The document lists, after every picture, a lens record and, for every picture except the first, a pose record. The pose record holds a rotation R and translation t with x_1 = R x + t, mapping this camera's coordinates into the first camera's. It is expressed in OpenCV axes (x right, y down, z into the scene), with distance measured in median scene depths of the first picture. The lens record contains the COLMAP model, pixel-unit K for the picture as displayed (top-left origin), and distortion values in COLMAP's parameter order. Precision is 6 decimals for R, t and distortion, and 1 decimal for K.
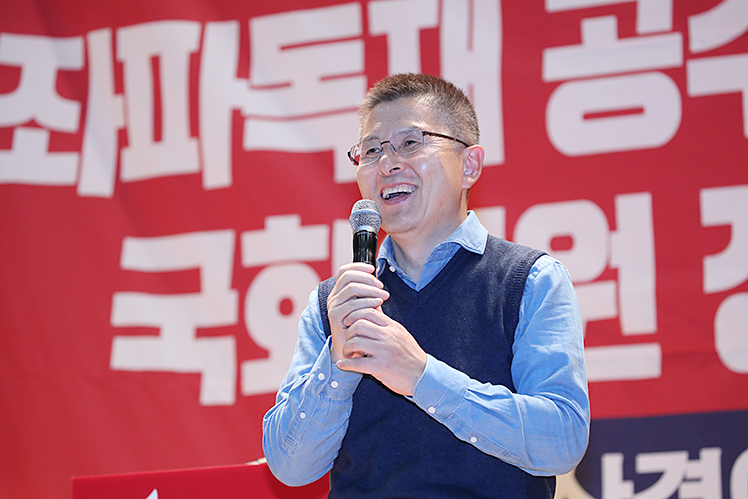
lens RADIAL K [[2860.8, 0, 373.9], [0, 2860.8, 249.1], [0, 0, 1]] dist [0.072978, -0.581580]
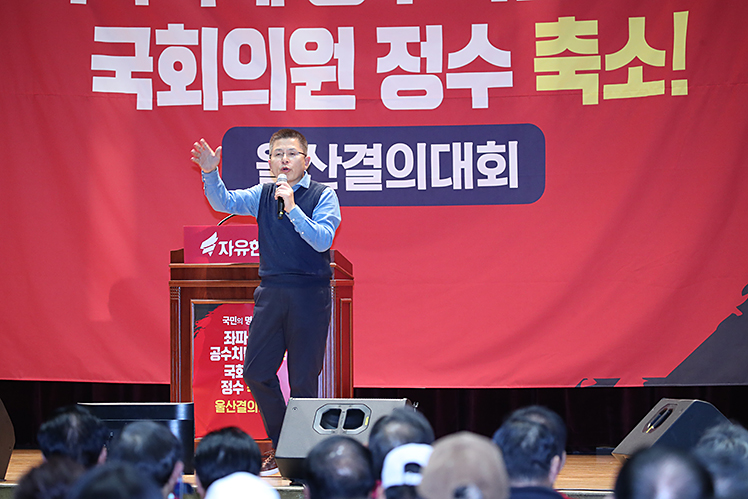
lens RADIAL K [[3448.2, 0, 399.6], [0, 3448.2, 249.2], [0, 0, 1]] dist [0.380853, 10.114607]
pose [[0.983766, -0.018929, 0.178454, -0.349000], [-0.023905, 0.971737, 0.234854, -0.480546], [-0.177856, -0.235307, 0.955509, -1.605351]]
